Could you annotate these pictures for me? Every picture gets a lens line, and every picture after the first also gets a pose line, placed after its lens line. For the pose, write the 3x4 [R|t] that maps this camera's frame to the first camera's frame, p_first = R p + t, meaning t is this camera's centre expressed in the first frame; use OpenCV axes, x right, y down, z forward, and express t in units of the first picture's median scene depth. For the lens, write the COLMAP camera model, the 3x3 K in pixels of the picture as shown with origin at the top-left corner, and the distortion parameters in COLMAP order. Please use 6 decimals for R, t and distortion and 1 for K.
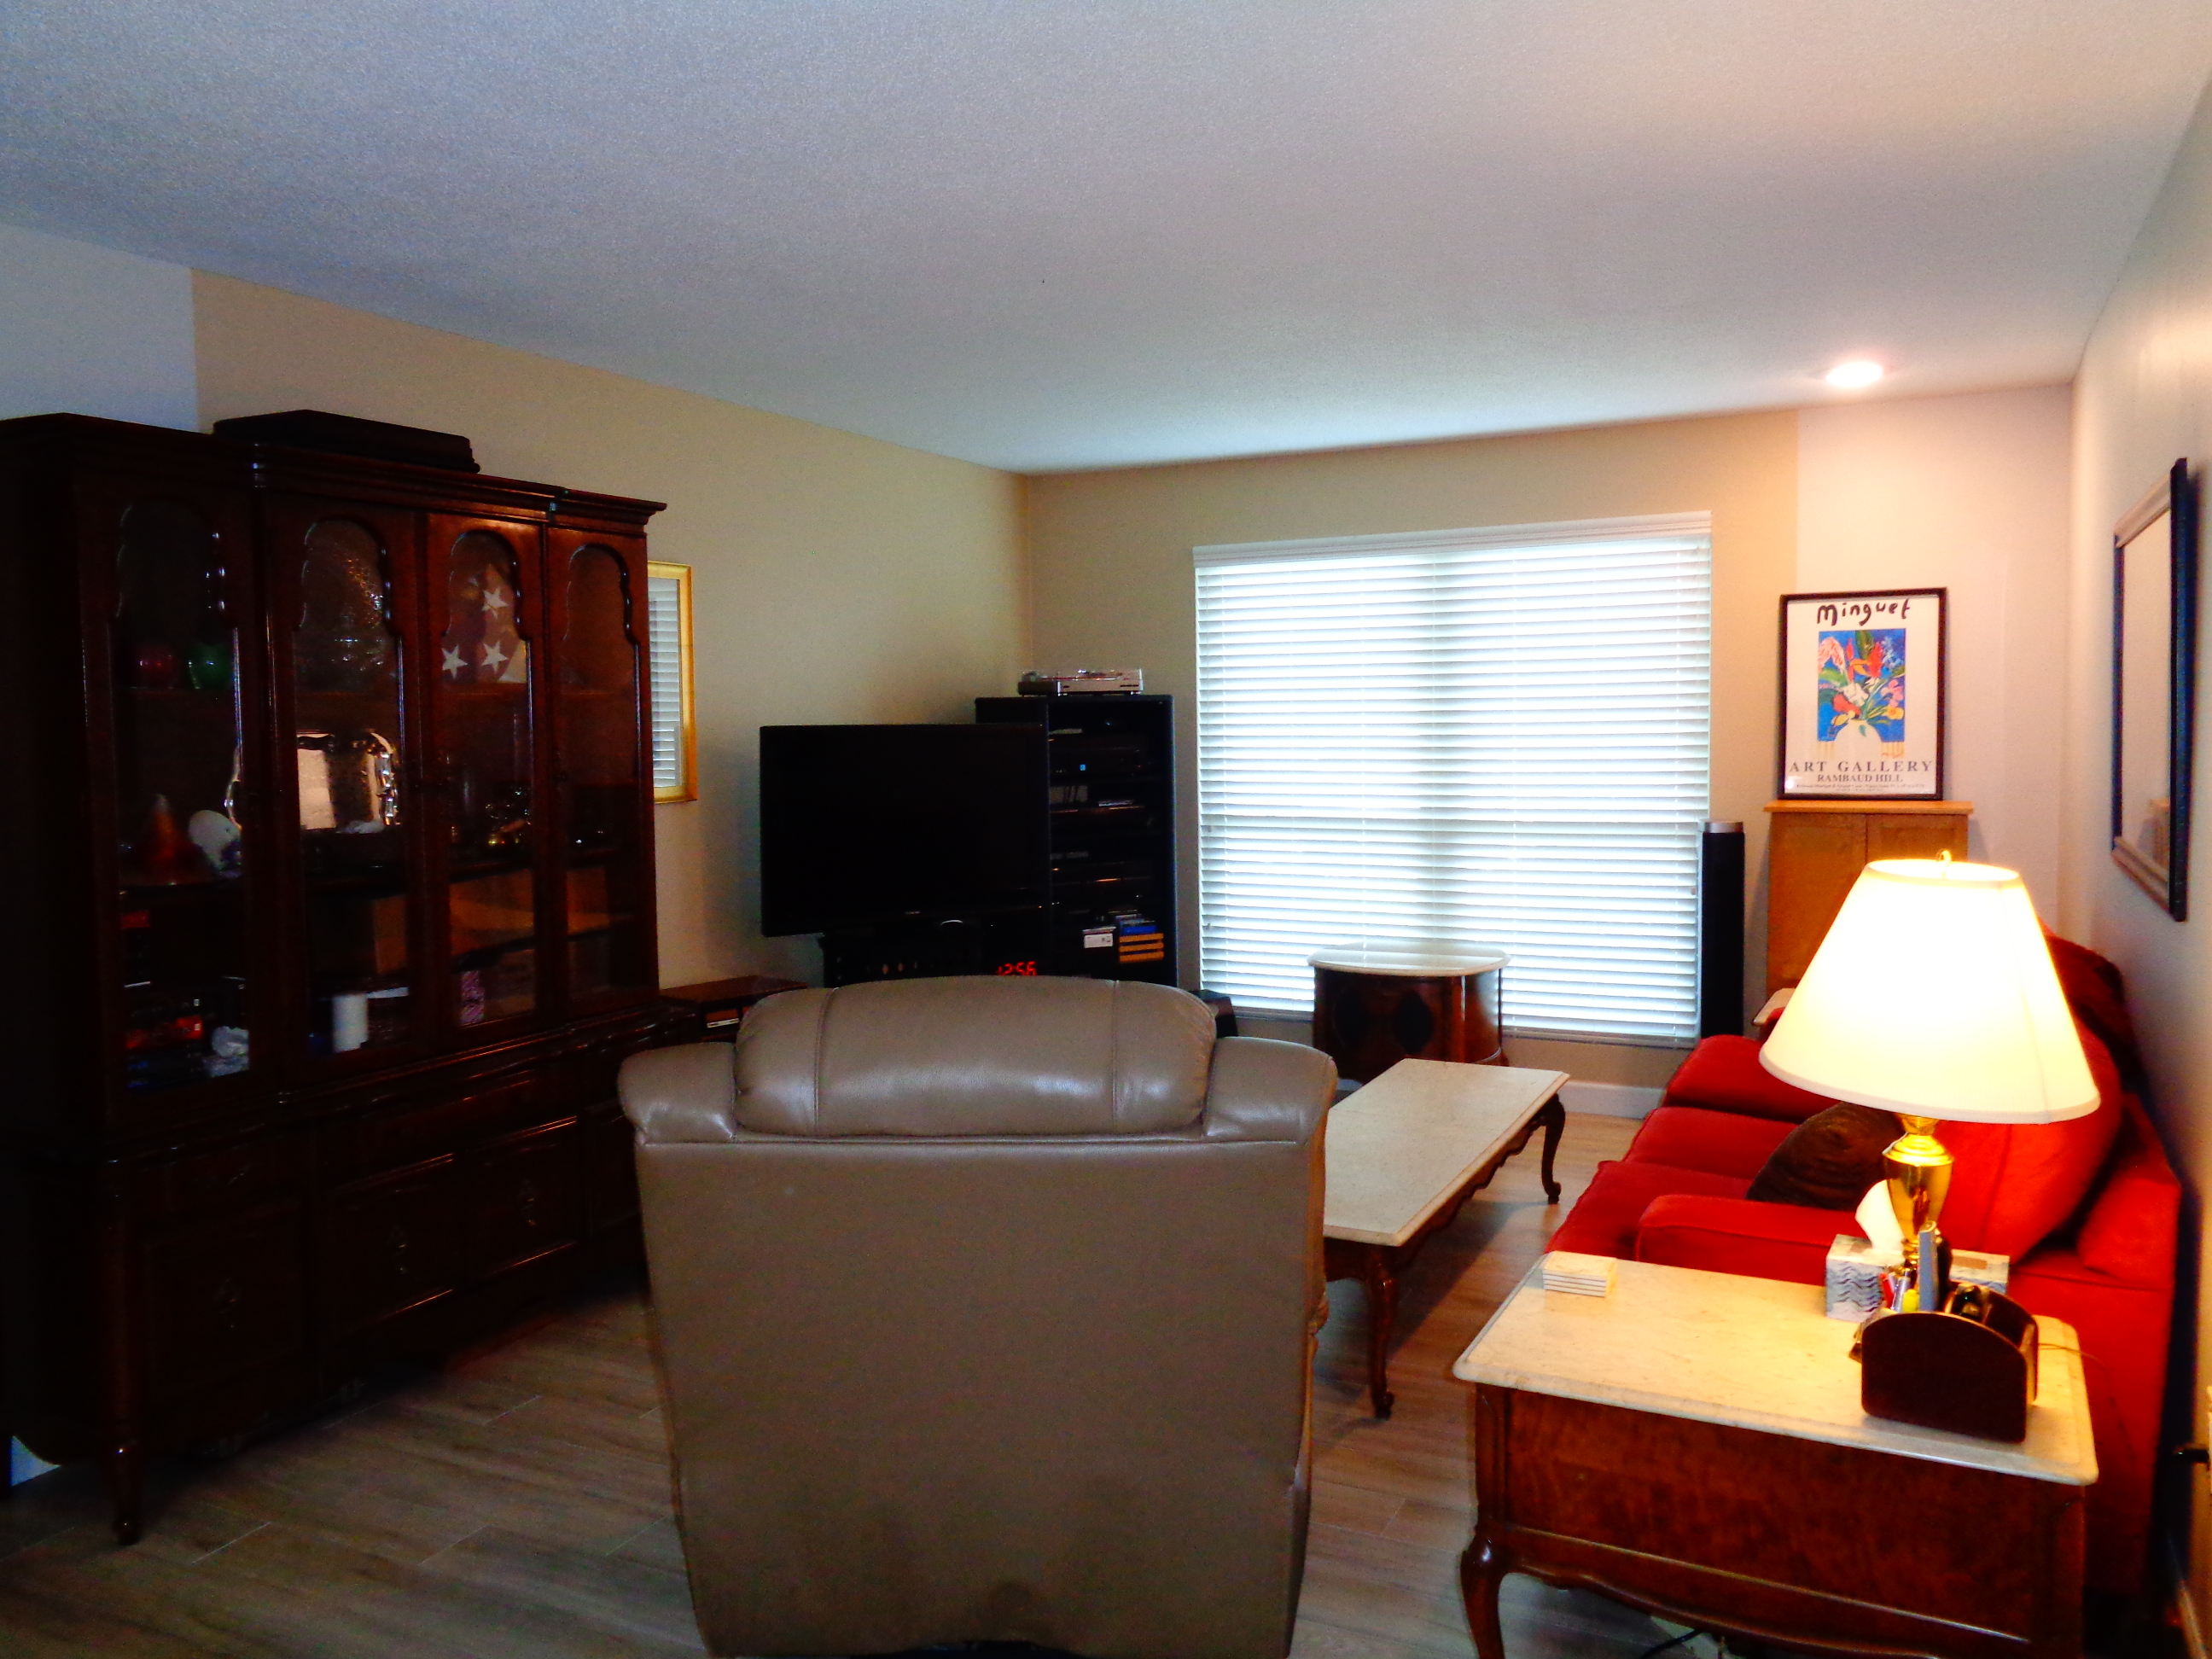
lens RADIAL K [[1661.3, 0, 1103.2], [0, 1661.3, 840.0], [0, 0, 1]] dist [-0.005558, 0.001477]
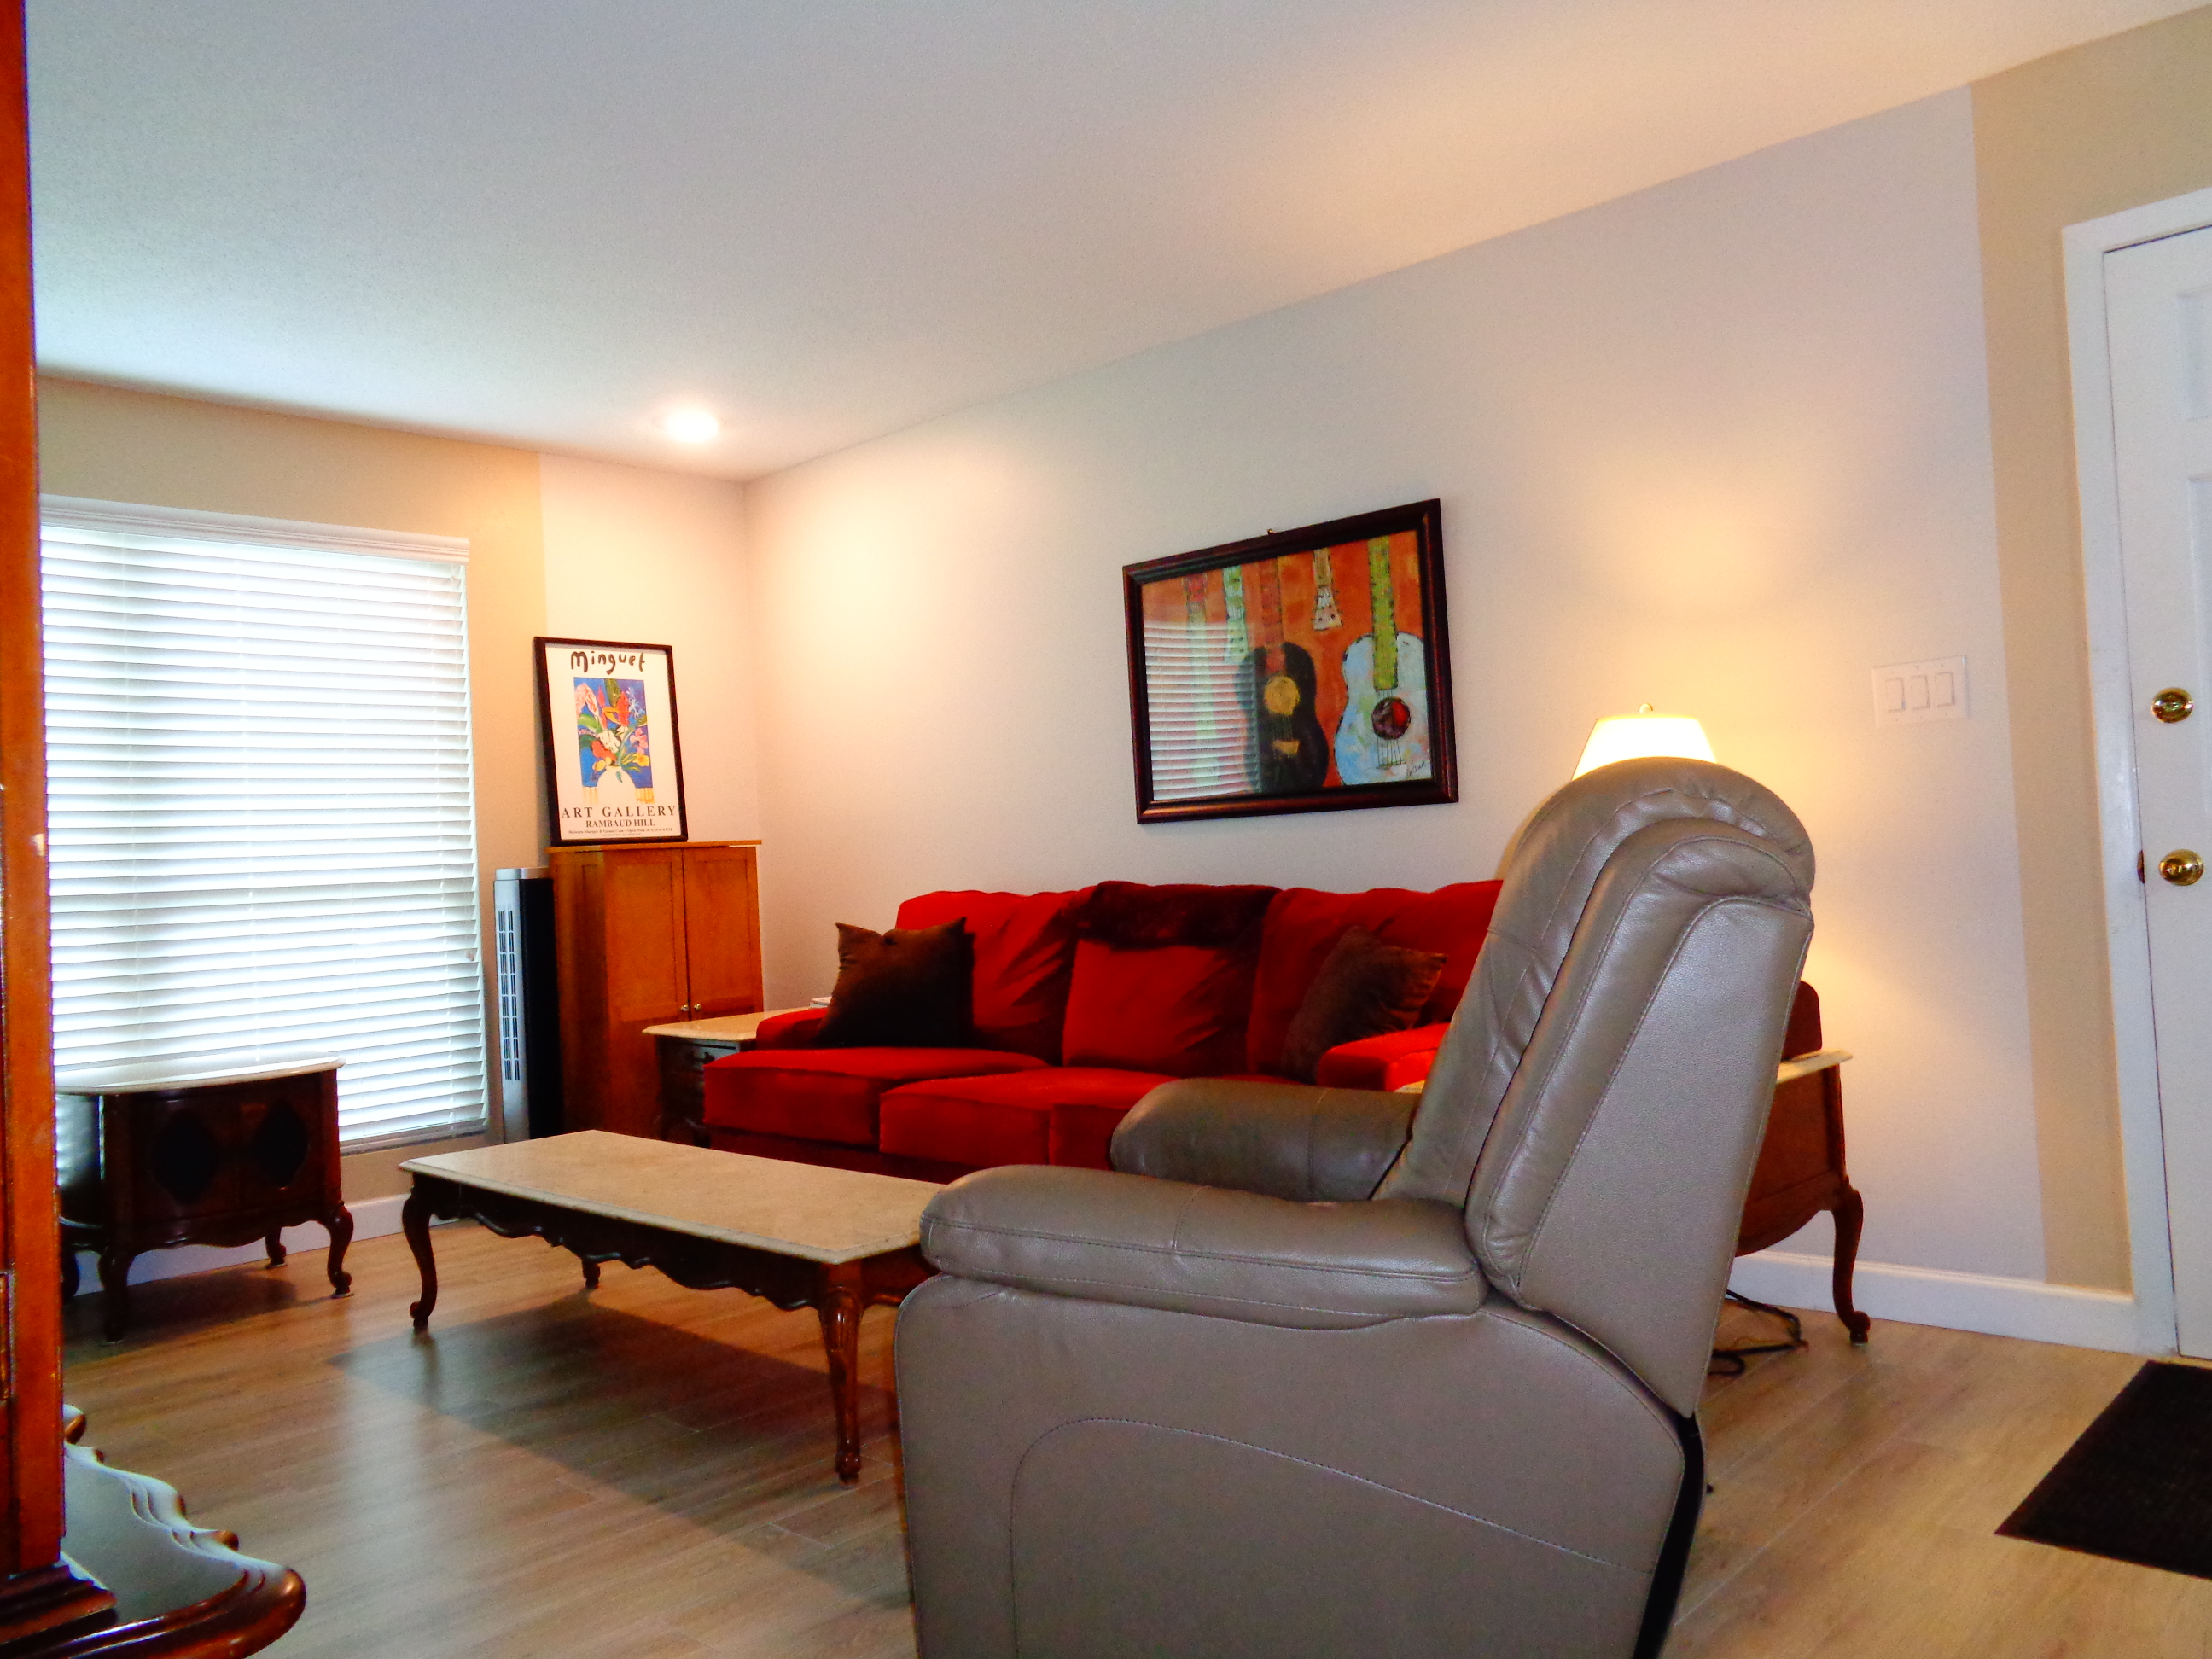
lens RADIAL K [[1661.3, 0, 1118.2], [0, 1661.3, 820.5], [0, 0, 1]] dist [-0.005558, 0.001477]
pose [[0.290866, 0.018142, 0.956592, -0.424778], [0.106166, 0.993034, -0.051115, 0.044972], [-0.950855, 0.116425, 0.286914, 0.421038]]
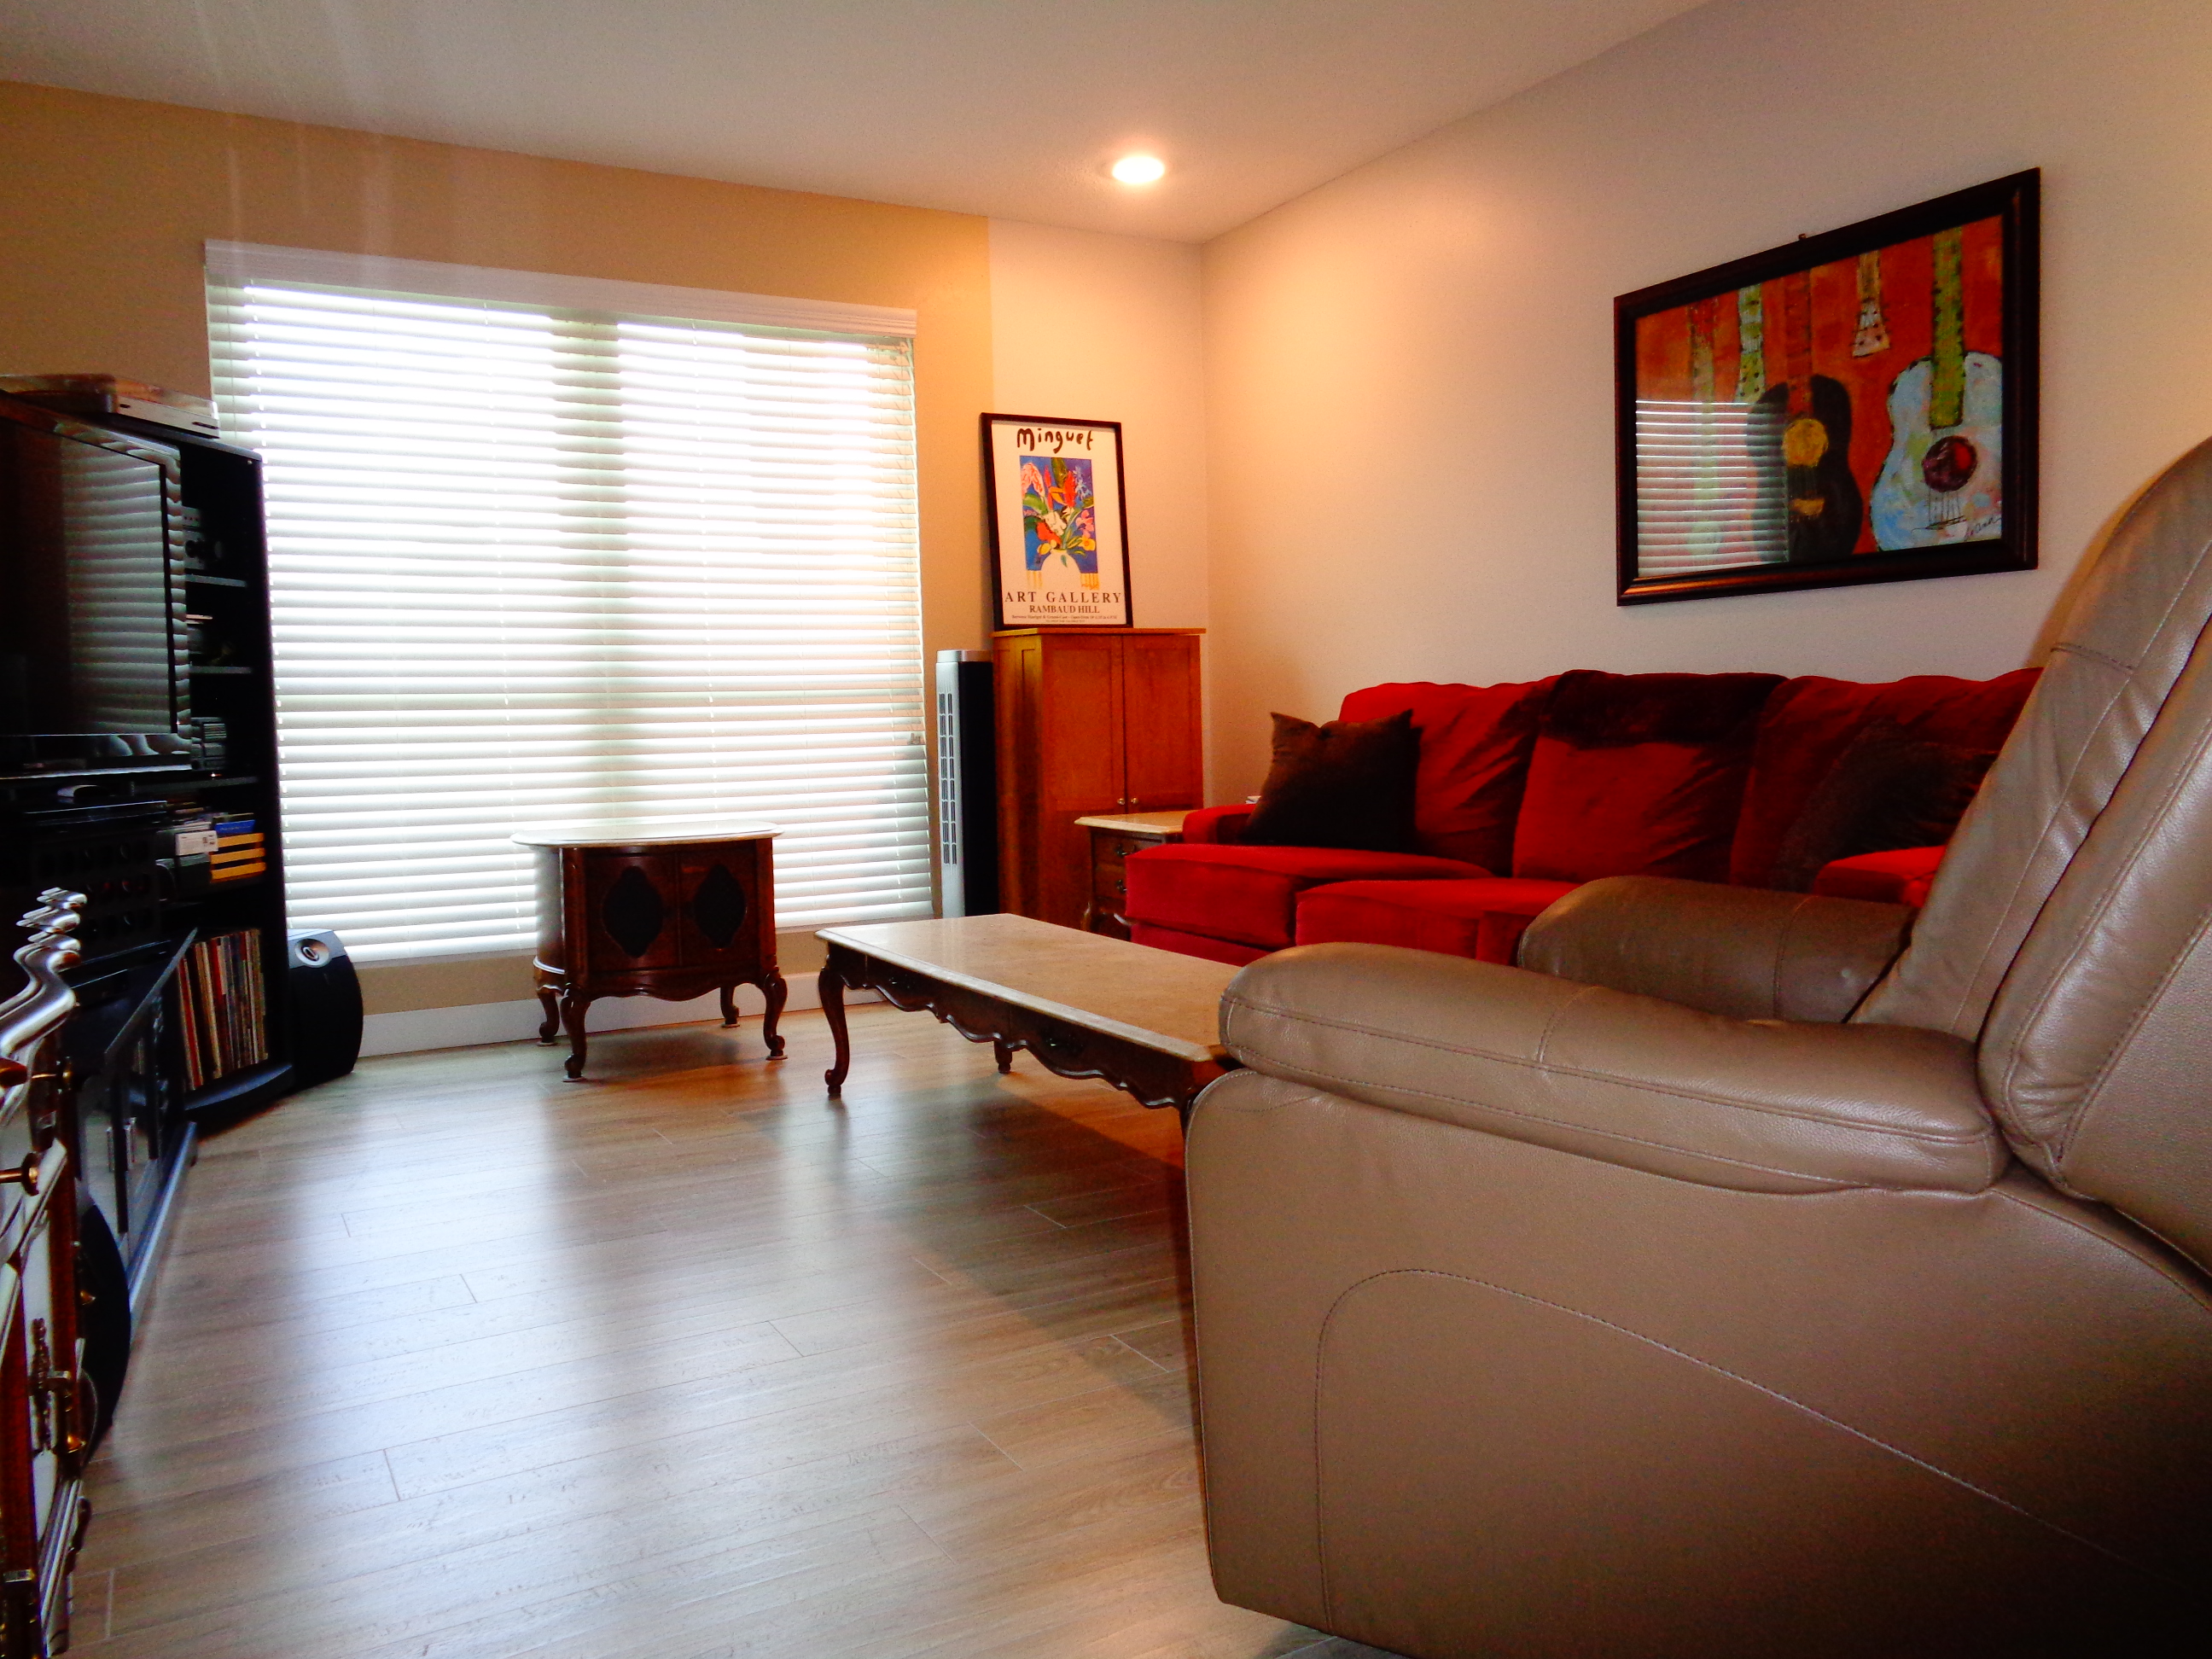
lens RADIAL K [[1661.3, 0, 1098.0], [0, 1661.3, 827.5], [0, 0, 1]] dist [-0.005558, 0.001477]
pose [[0.573667, -0.058506, 0.816996, -0.339630], [0.067989, 0.997405, 0.023686, 0.069041], [-0.816262, 0.041959, 0.576156, 0.426052]]
